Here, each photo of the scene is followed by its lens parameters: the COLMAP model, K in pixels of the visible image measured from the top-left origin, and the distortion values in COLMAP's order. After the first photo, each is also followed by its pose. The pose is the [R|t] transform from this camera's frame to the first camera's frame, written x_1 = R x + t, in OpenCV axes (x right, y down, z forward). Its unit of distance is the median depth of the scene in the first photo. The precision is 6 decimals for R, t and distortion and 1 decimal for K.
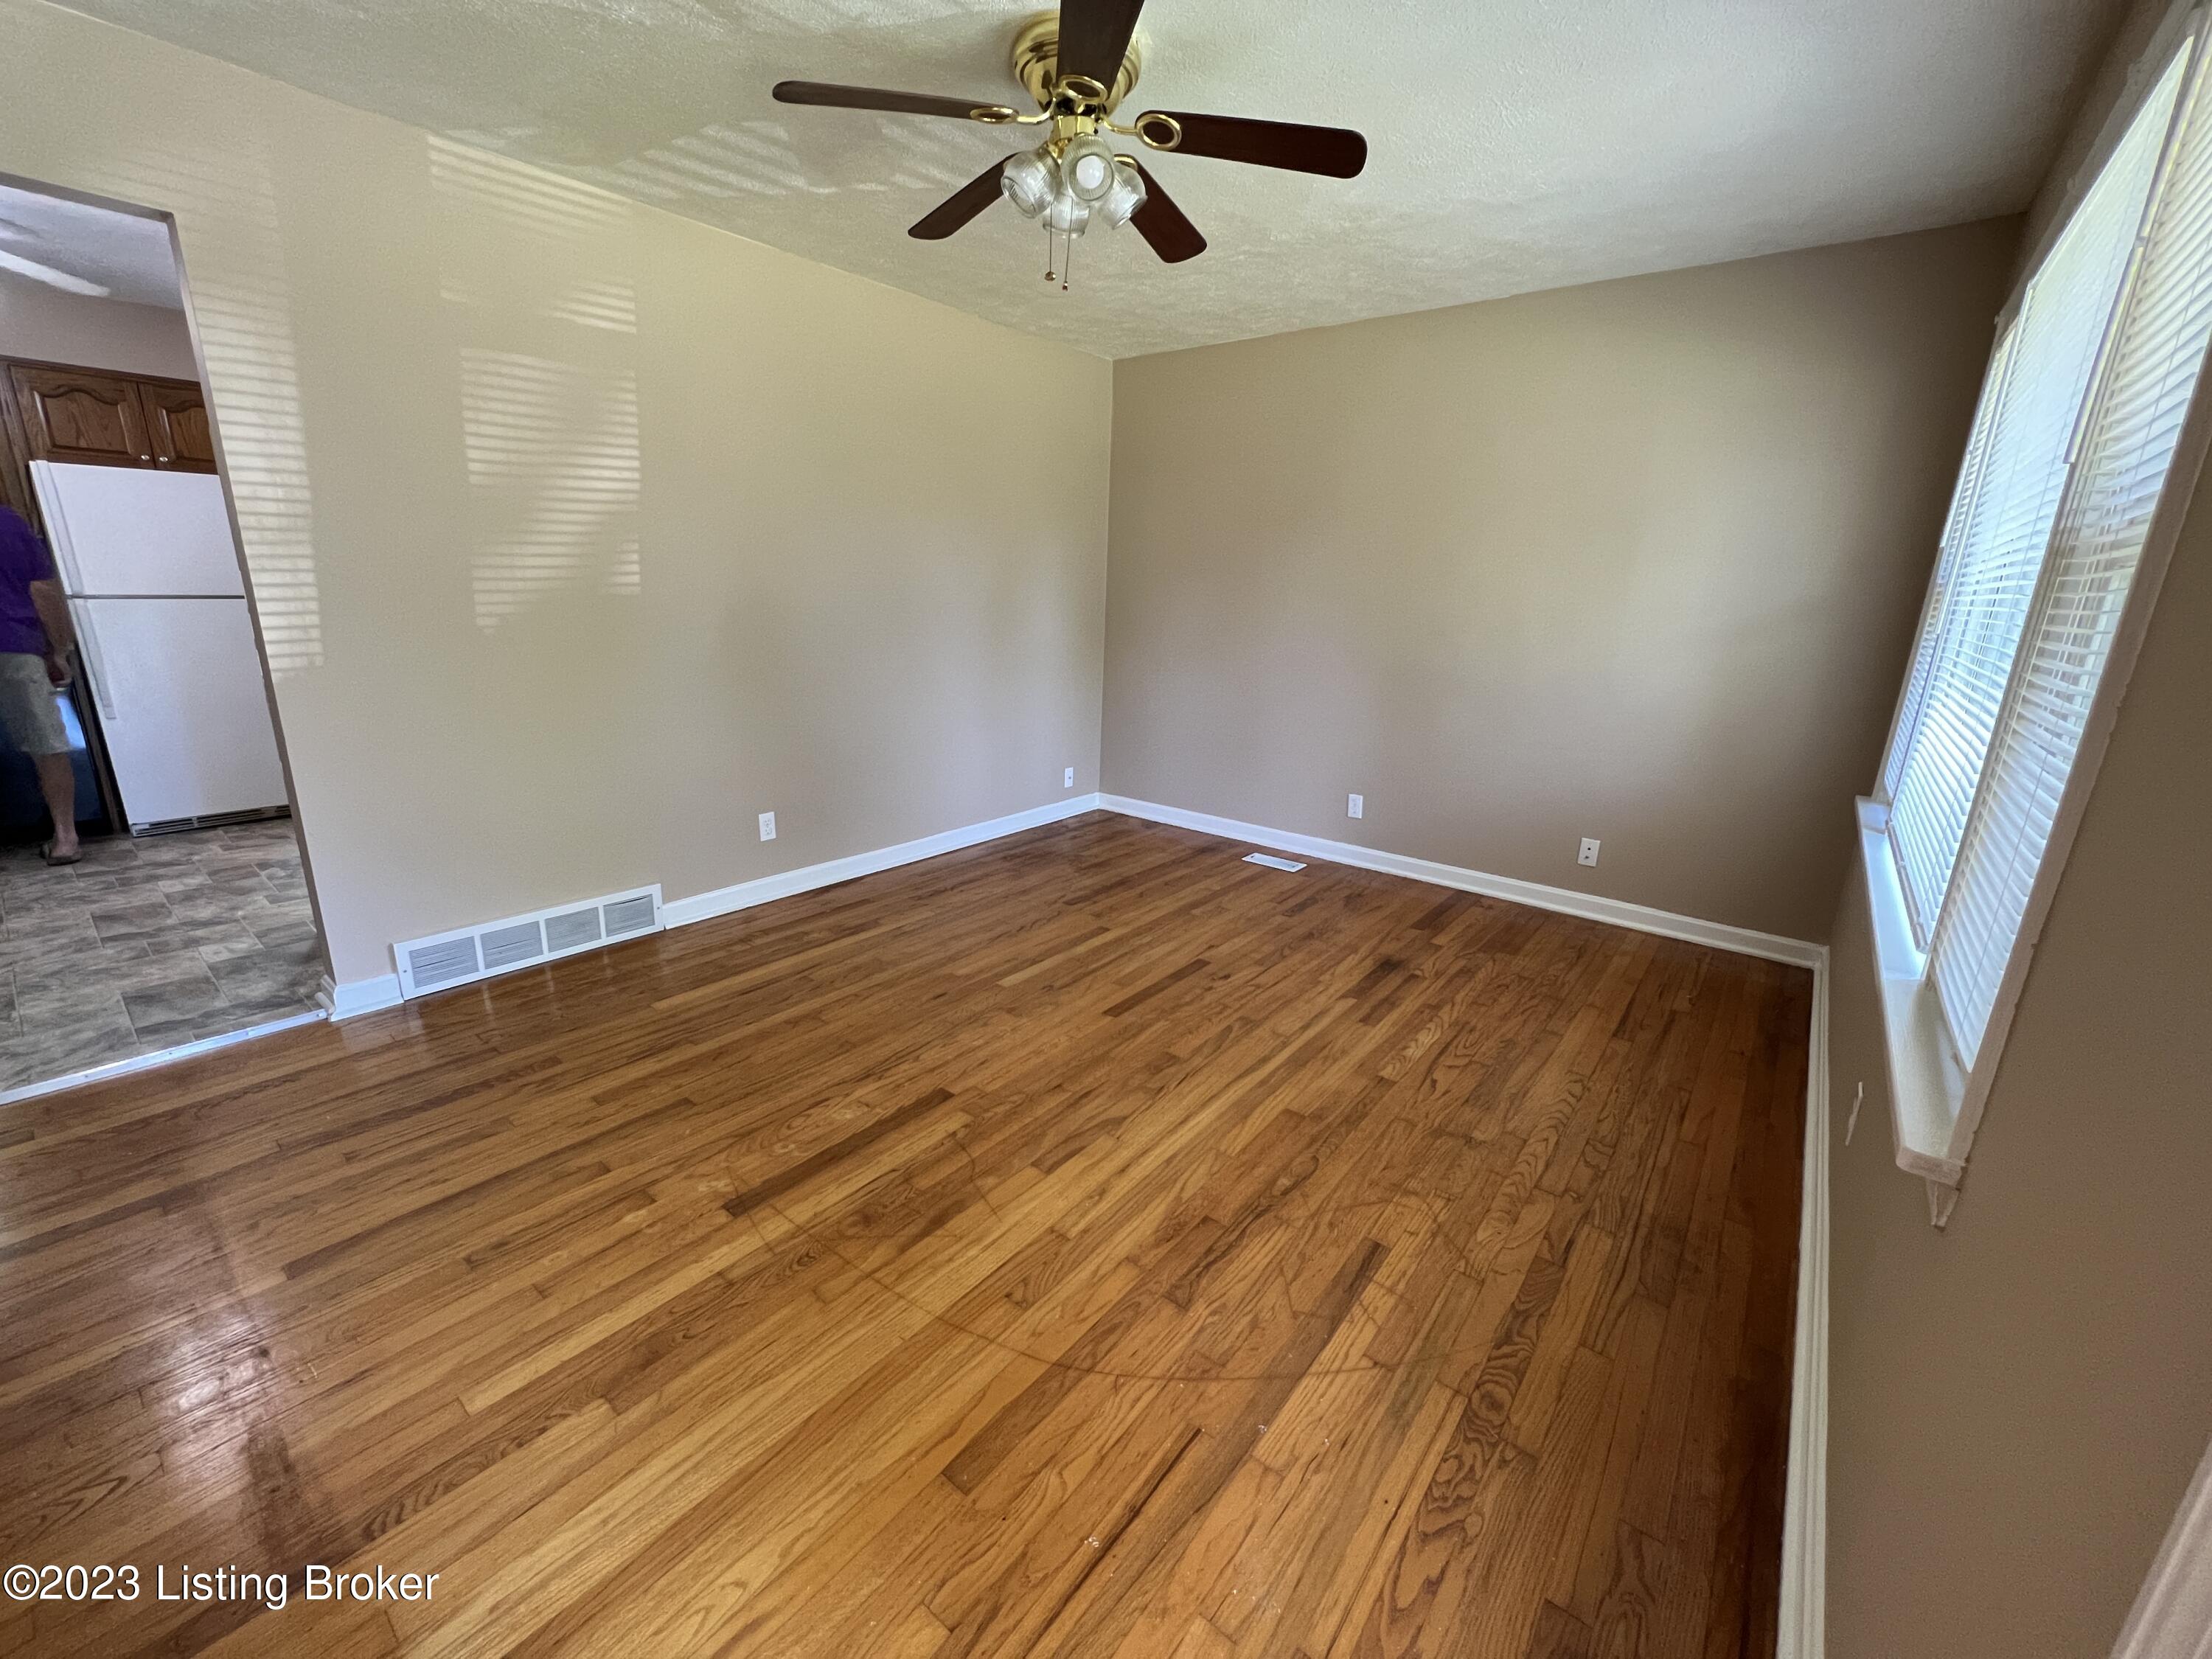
lens RADIAL K [[880.1, 0, 1099.1], [0, 880.1, 826.5], [0, 0, 1]] dist [0.001096, 0.000381]
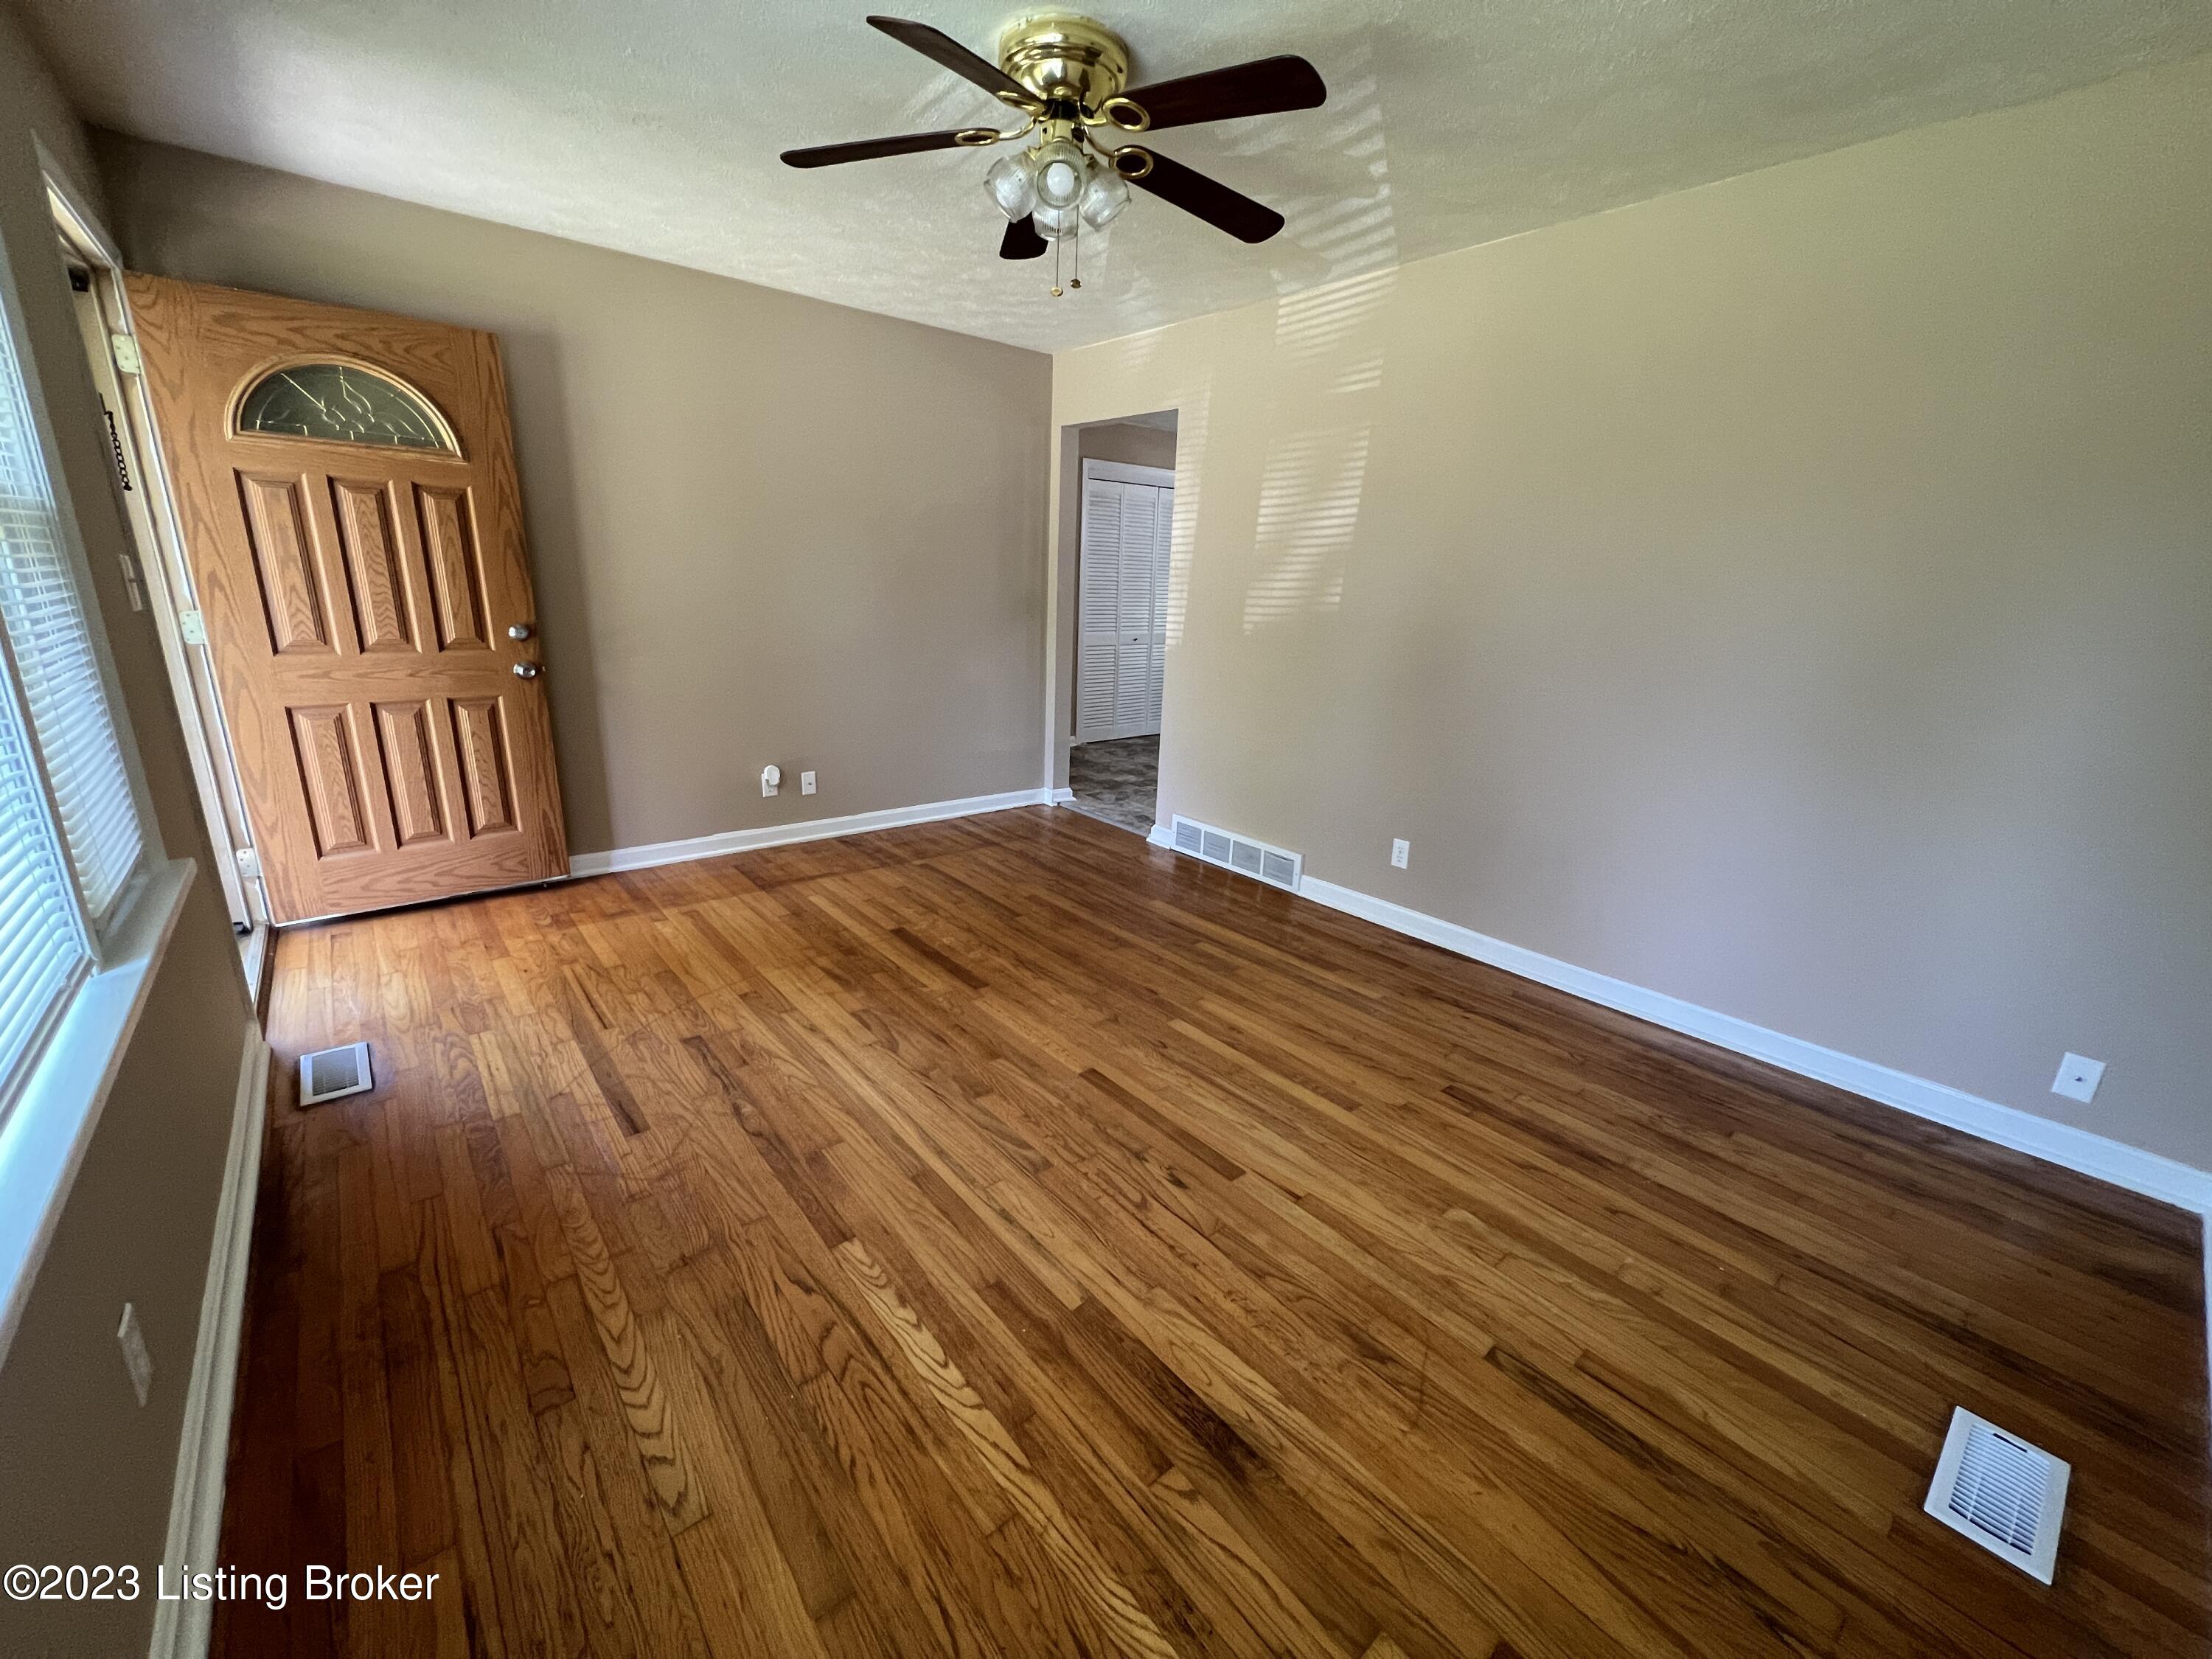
lens RADIAL K [[880.1, 0, 1100.2], [0, 880.1, 826.4], [0, 0, 1]] dist [0.001096, 0.000381]
pose [[-0.187533, 0.234919, -0.953753, 0.796452], [-0.299670, 0.911006, 0.283313, -0.267094], [0.935430, 0.338941, -0.100445, 1.015231]]
